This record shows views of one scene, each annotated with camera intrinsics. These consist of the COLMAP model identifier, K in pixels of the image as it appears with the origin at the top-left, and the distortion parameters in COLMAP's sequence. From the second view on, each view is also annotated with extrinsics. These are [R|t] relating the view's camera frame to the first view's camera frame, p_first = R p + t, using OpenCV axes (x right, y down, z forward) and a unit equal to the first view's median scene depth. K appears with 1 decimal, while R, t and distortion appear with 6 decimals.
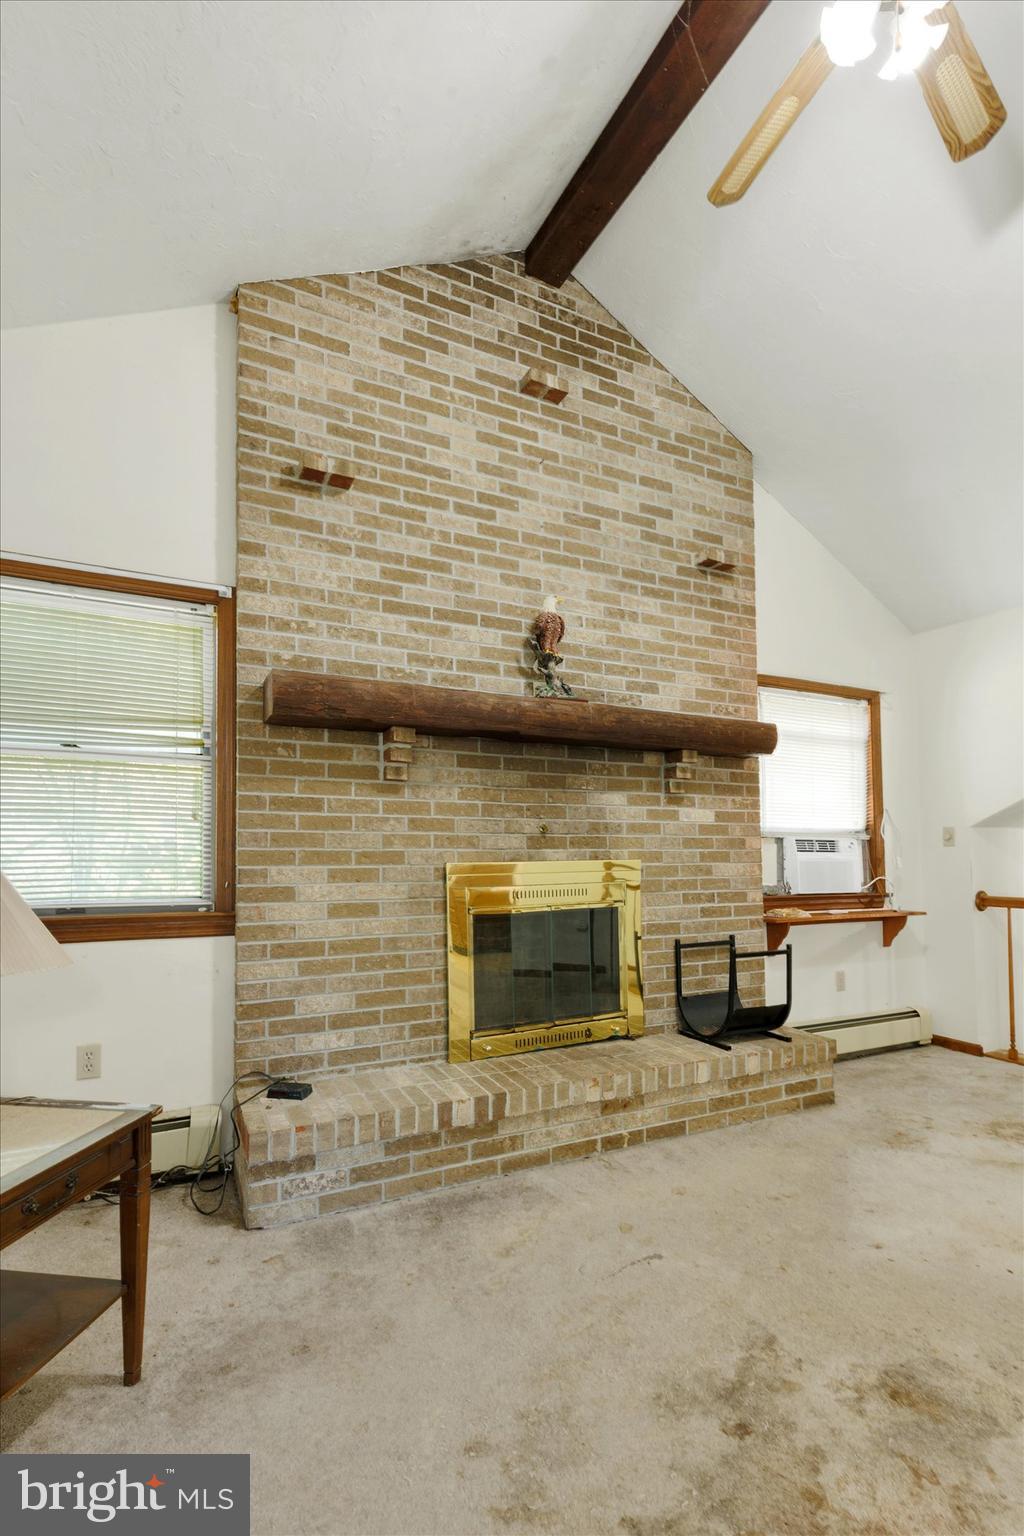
lens RADIAL K [[729.3, 0, 511.7], [0, 729.3, 817.8], [0, 0, 1]] dist [0.000474, -0.001219]
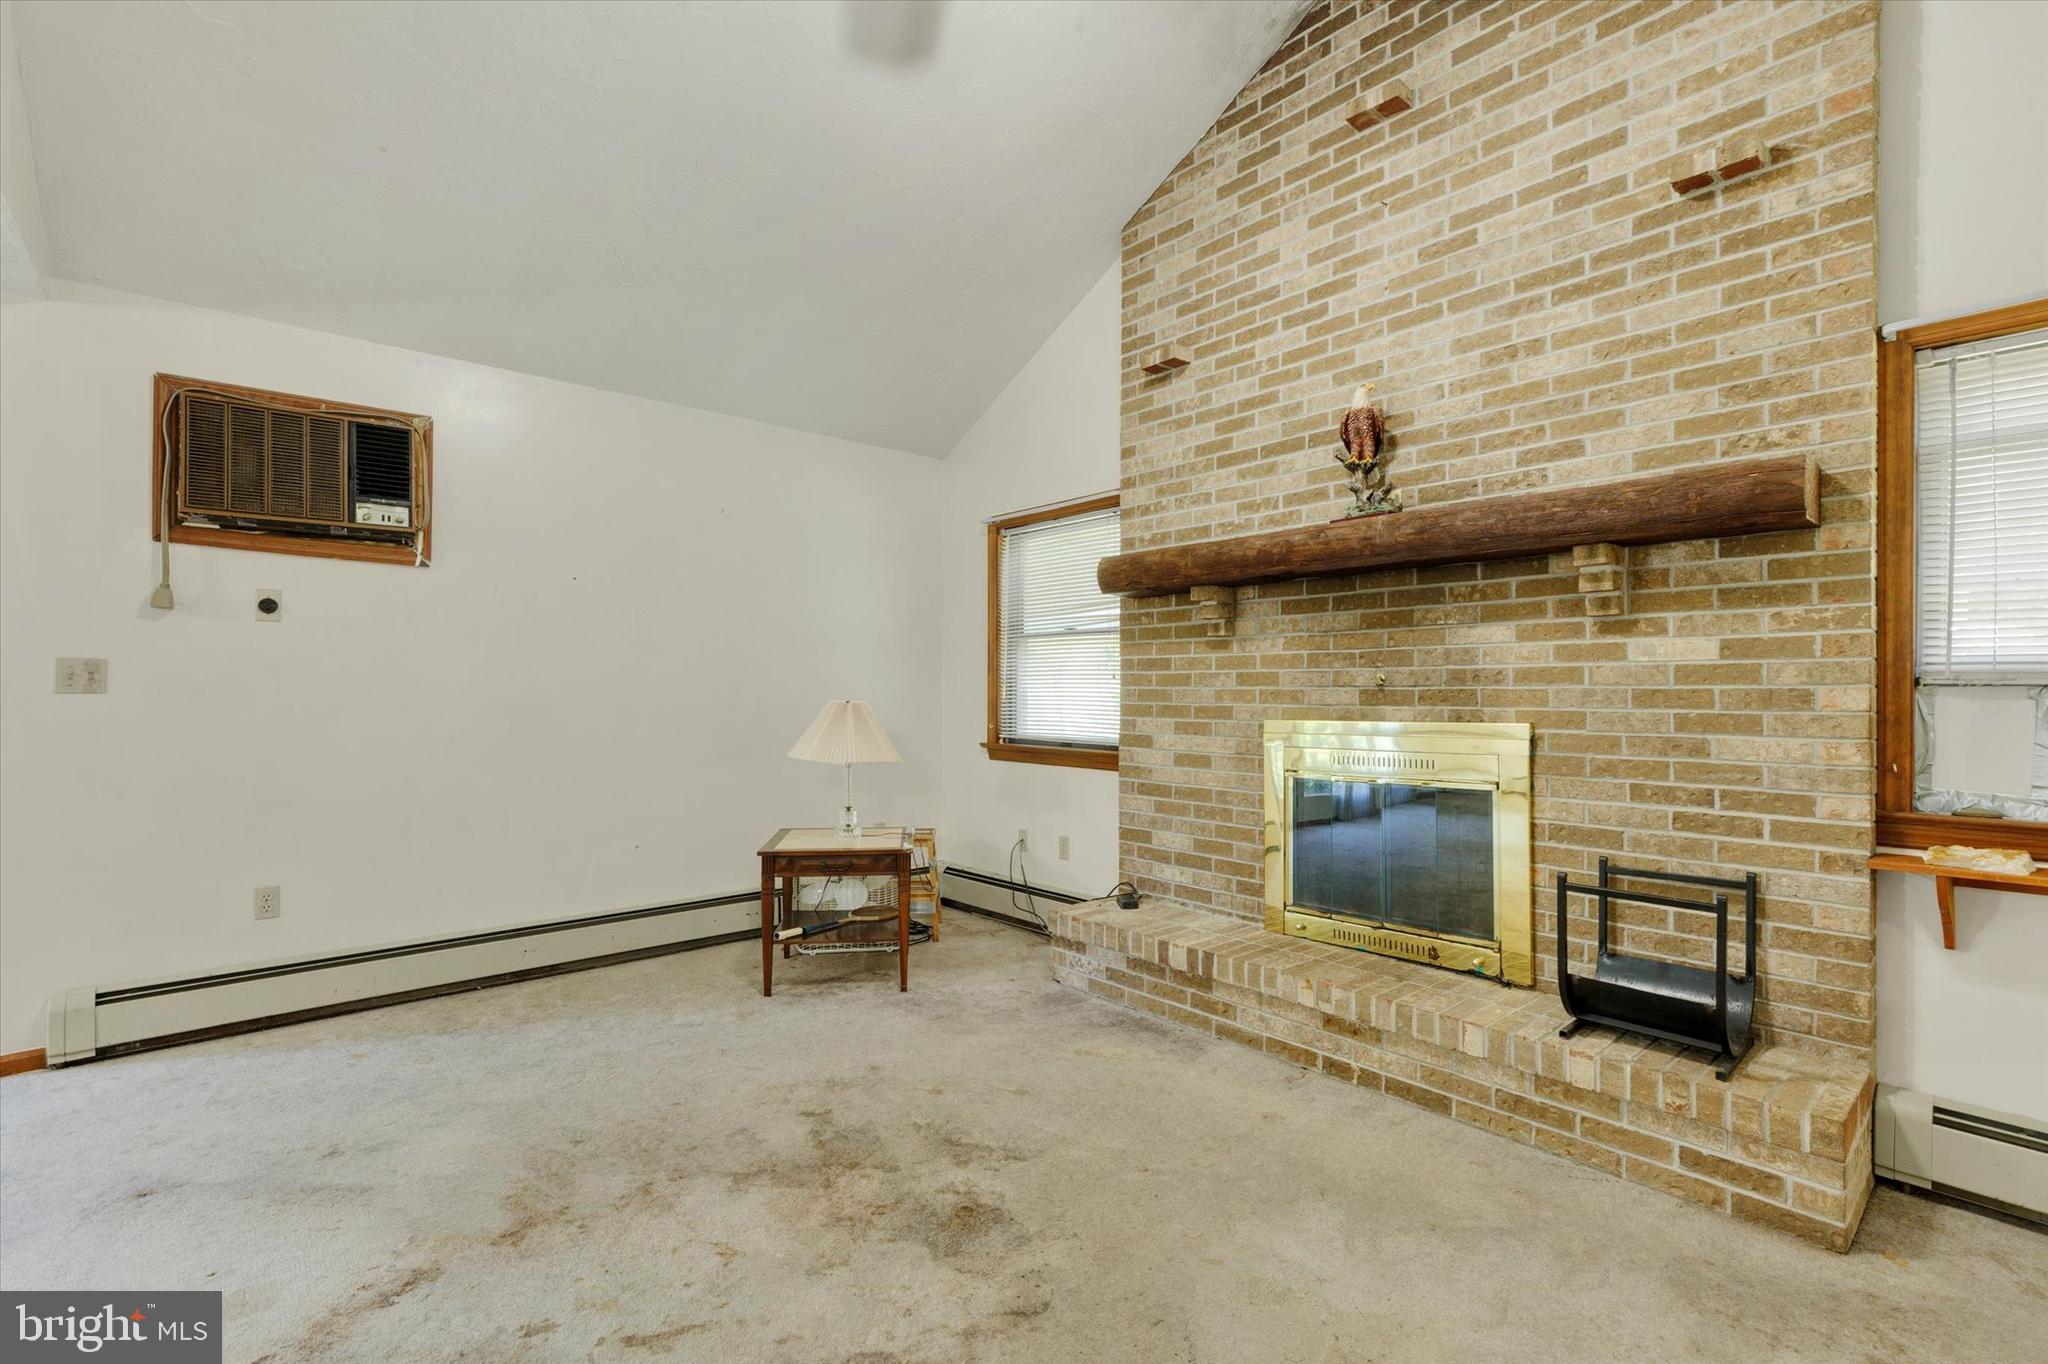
lens RADIAL K [[918.5, 0, 1022.0], [0, 918.5, 702.6], [0, 0, 1]] dist [-0.000032, -0.010176]
pose [[0.250064, 0.010409, -0.968173, 0.941456], [0.042557, 0.998858, 0.021731, 0.001233], [0.967294, -0.046636, 0.249335, 0.386167]]
